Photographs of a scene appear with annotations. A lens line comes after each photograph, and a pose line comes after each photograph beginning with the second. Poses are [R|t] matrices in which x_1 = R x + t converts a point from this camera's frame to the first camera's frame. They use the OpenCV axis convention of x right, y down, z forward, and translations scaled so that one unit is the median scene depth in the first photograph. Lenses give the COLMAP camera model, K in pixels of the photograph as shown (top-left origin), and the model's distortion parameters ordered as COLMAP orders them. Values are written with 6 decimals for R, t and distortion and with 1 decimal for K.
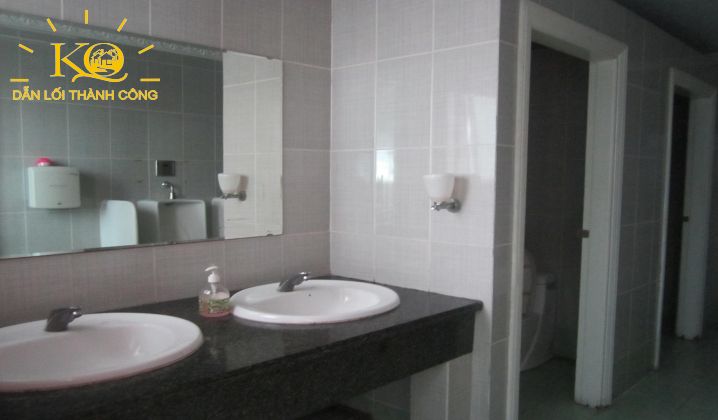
lens RADIAL K [[585.3, 0, 359.0], [0, 585.3, 210.0], [0, 0, 1]] dist [-0.000017, 0.001201]
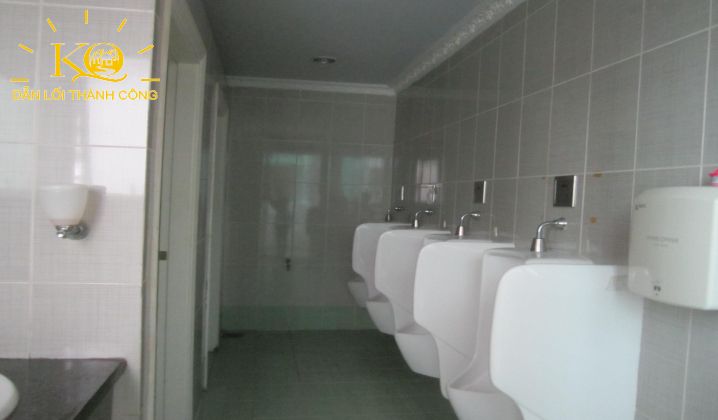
lens RADIAL K [[619.4, 0, 359.0], [0, 619.4, 210.0], [0, 0, 1]] dist [-0.010031, -0.009146]
pose [[0.609619, 0.001299, 0.792694, -0.225043], [0.014752, 0.999807, -0.012984, -0.017098], [-0.792558, 0.019609, 0.609482, 0.286658]]
